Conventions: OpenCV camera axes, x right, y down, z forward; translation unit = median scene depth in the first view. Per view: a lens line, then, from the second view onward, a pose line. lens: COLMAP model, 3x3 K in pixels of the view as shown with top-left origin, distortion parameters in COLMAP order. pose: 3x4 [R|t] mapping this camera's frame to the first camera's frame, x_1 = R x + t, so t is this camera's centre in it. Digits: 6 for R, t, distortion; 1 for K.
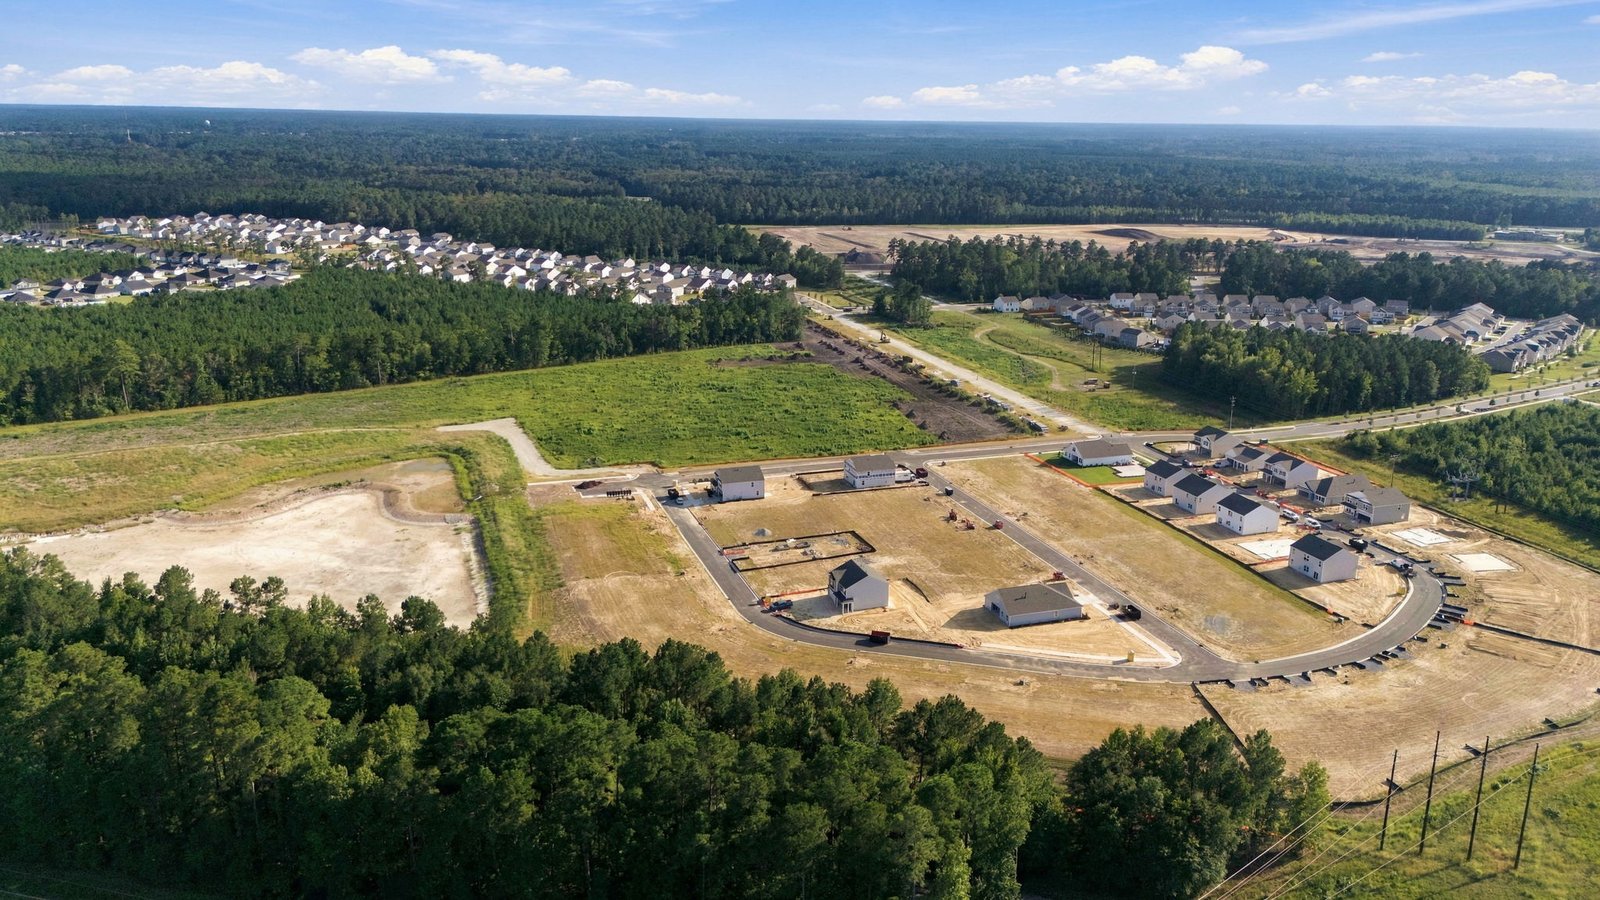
lens RADIAL K [[1167.7, 0, 800.0], [0, 1167.7, 450.0], [0, 0, 1]] dist [0.094195, -0.104192]
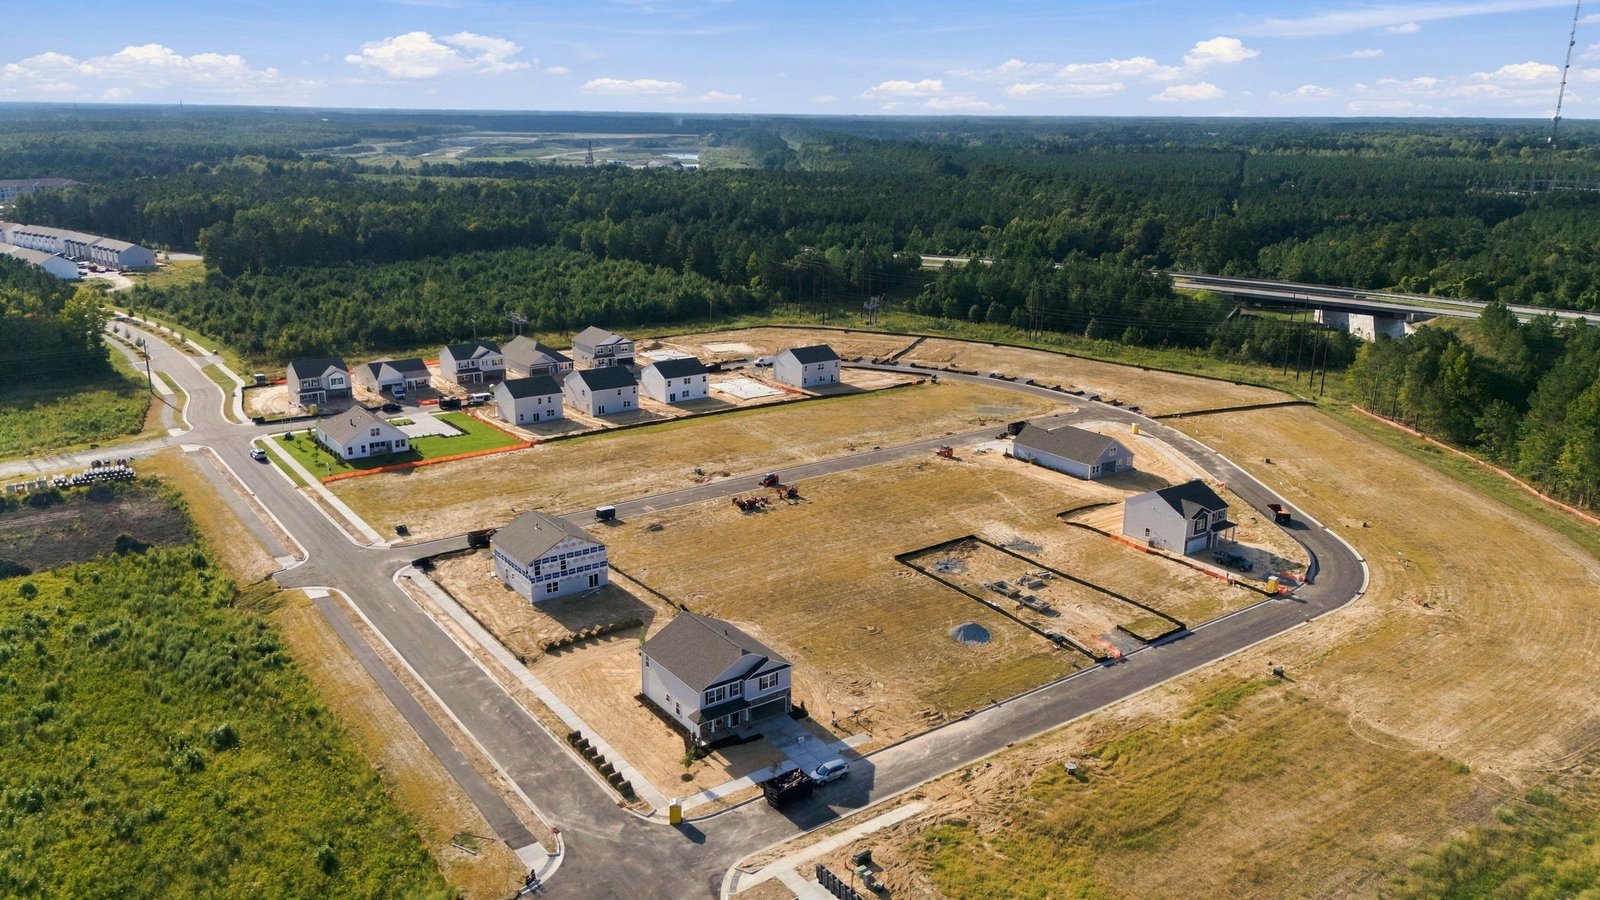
lens RADIAL K [[1167.7, 0, 800.0], [0, 1167.7, 450.0], [0, 0, 1]] dist [0.094195, -0.104192]
pose [[-0.291994, -0.281409, 0.914083, -0.313377], [0.247440, 0.900968, 0.356413, -0.132145], [-0.923858, 0.330251, -0.193446, 0.859256]]
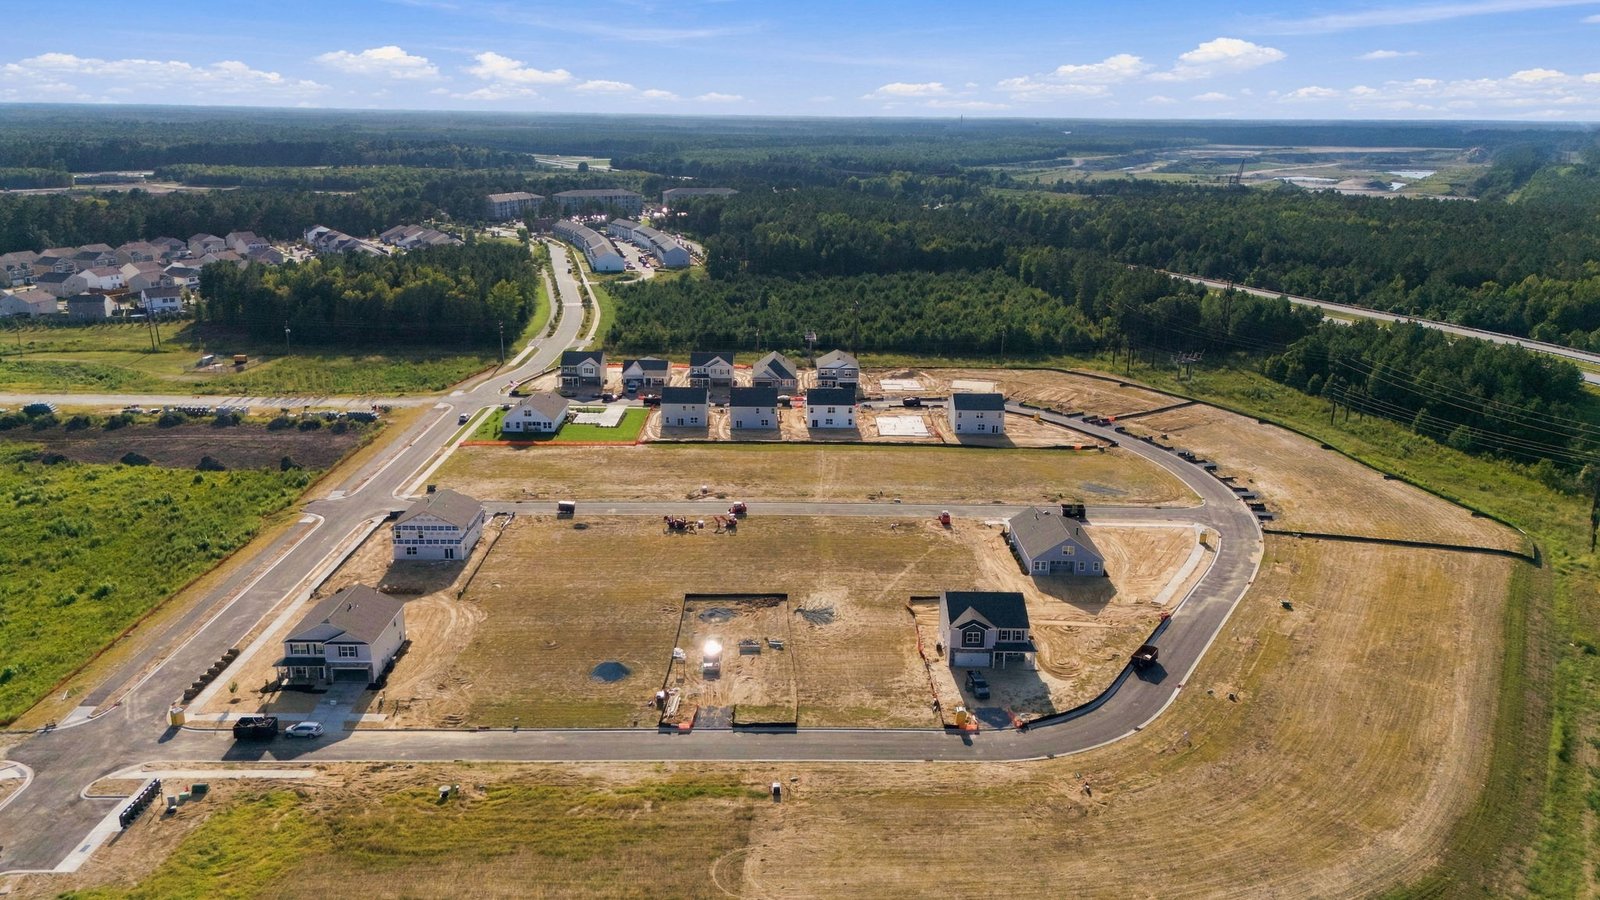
lens RADIAL K [[1167.7, 0, 800.0], [0, 1167.7, 450.0], [0, 0, 1]] dist [0.094195, -0.104192]
pose [[0.318506, -0.272045, 0.908045, -0.323491], [0.252889, 0.947601, 0.195192, -0.069288], [-0.913565, 0.167465, 0.370614, 0.558297]]
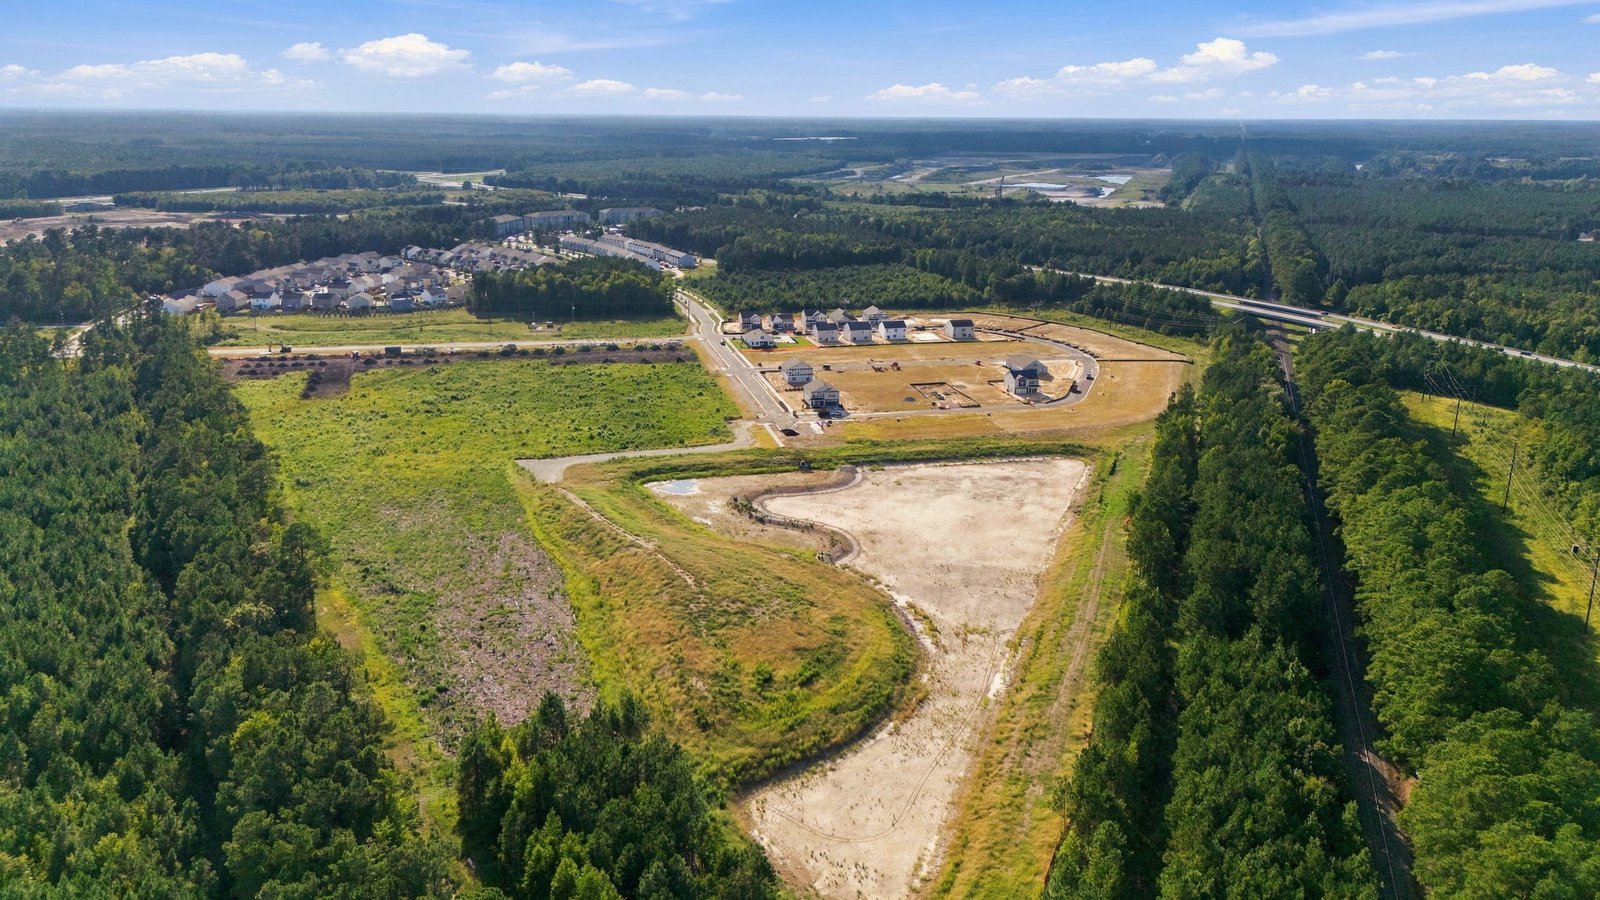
lens RADIAL K [[1167.7, 0, 800.0], [0, 1167.7, 450.0], [0, 0, 1]] dist [0.094195, -0.104192]
pose [[0.106779, -0.288025, 0.951651, -1.103143], [0.264978, 0.930752, 0.251968, -0.207995], [-0.958324, 0.225261, 0.175705, 0.678215]]
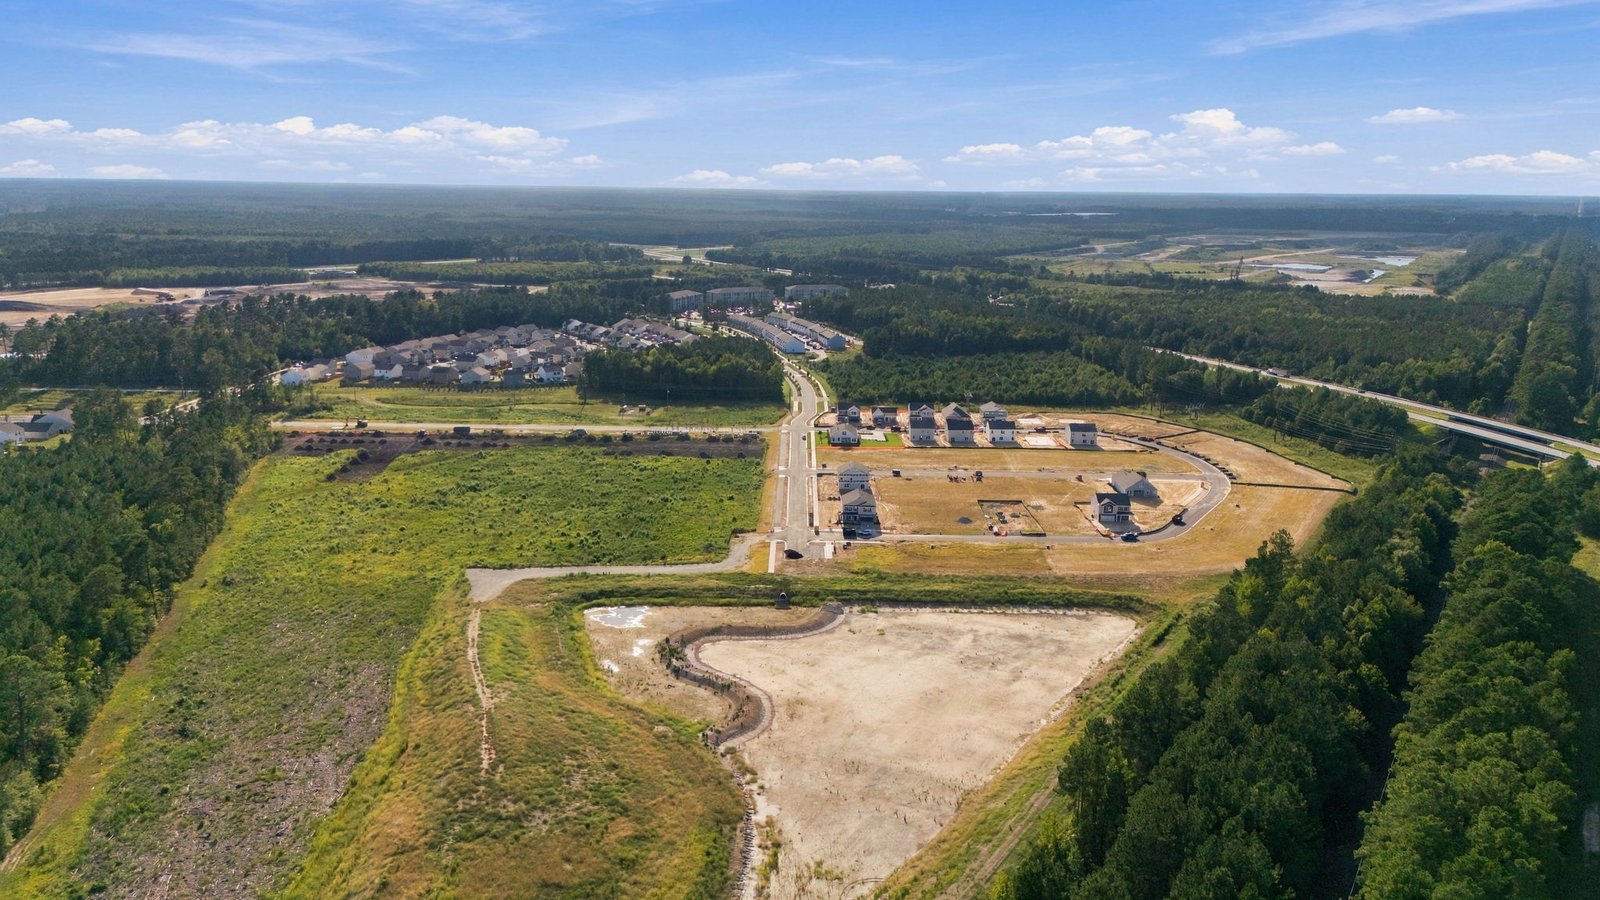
lens RADIAL K [[1167.7, 0, 800.0], [0, 1167.7, 450.0], [0, 0, 1]] dist [0.094195, -0.104192]
pose [[0.329444, -0.218583, 0.918525, -0.917805], [0.252376, 0.957822, 0.137416, -0.162394], [-0.909820, 0.186543, 0.370714, 0.523544]]
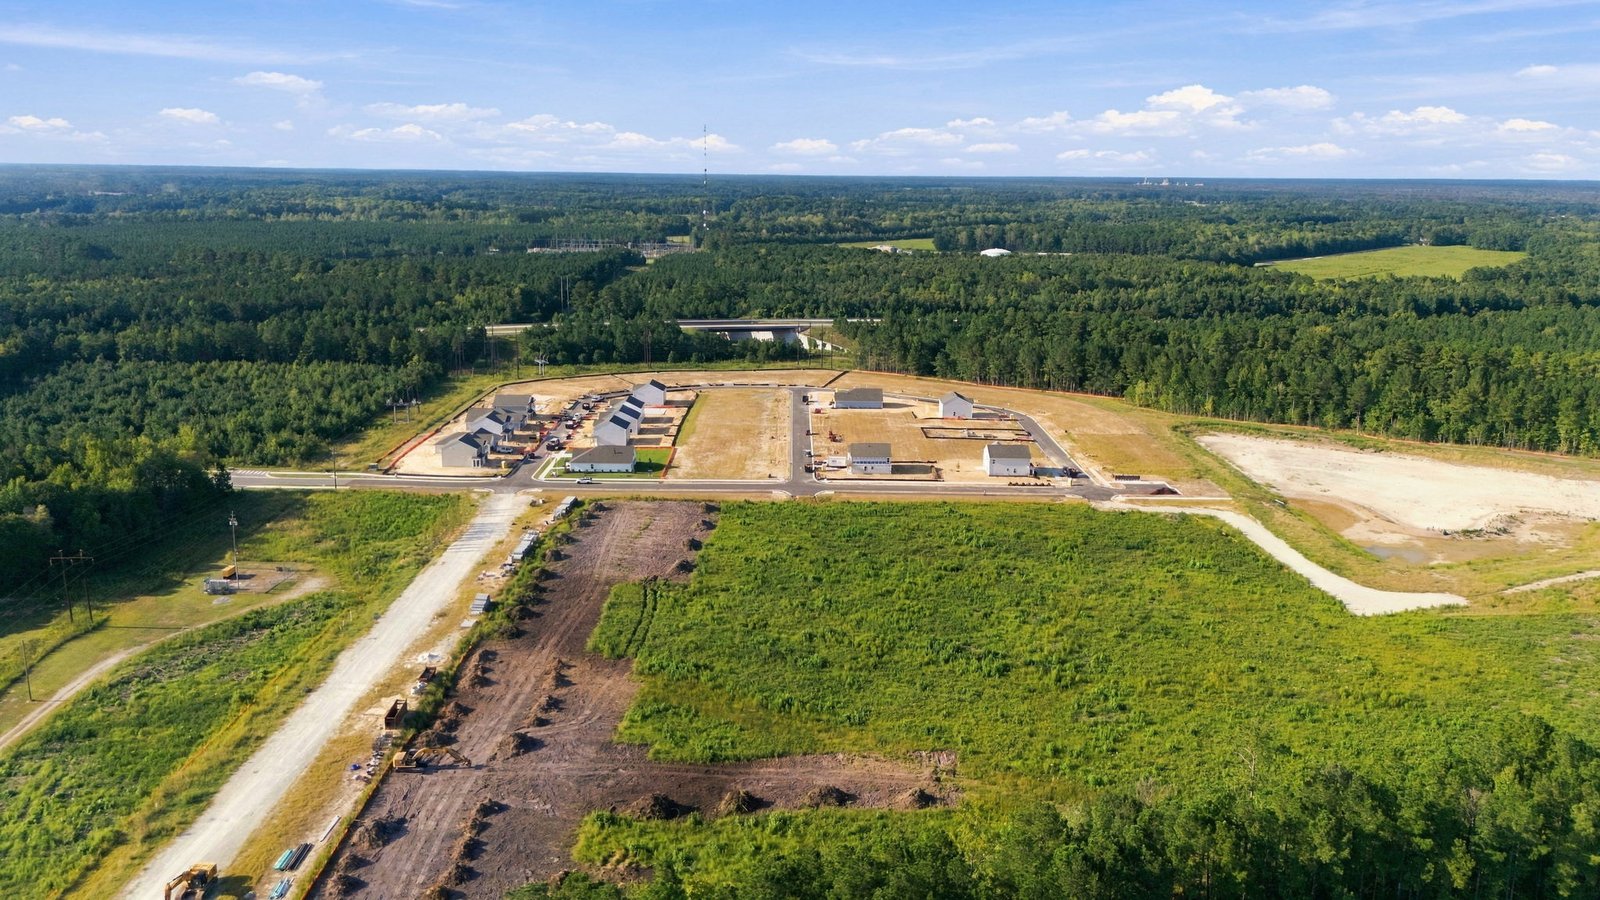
lens RADIAL K [[1167.7, 0, 800.0], [0, 1167.7, 450.0], [0, 0, 1]] dist [0.094195, -0.104192]
pose [[-0.944908, -0.099910, 0.311715, -0.168498], [0.065257, 0.875670, 0.478480, -0.406760], [-0.320765, 0.472462, -0.820908, 1.594050]]
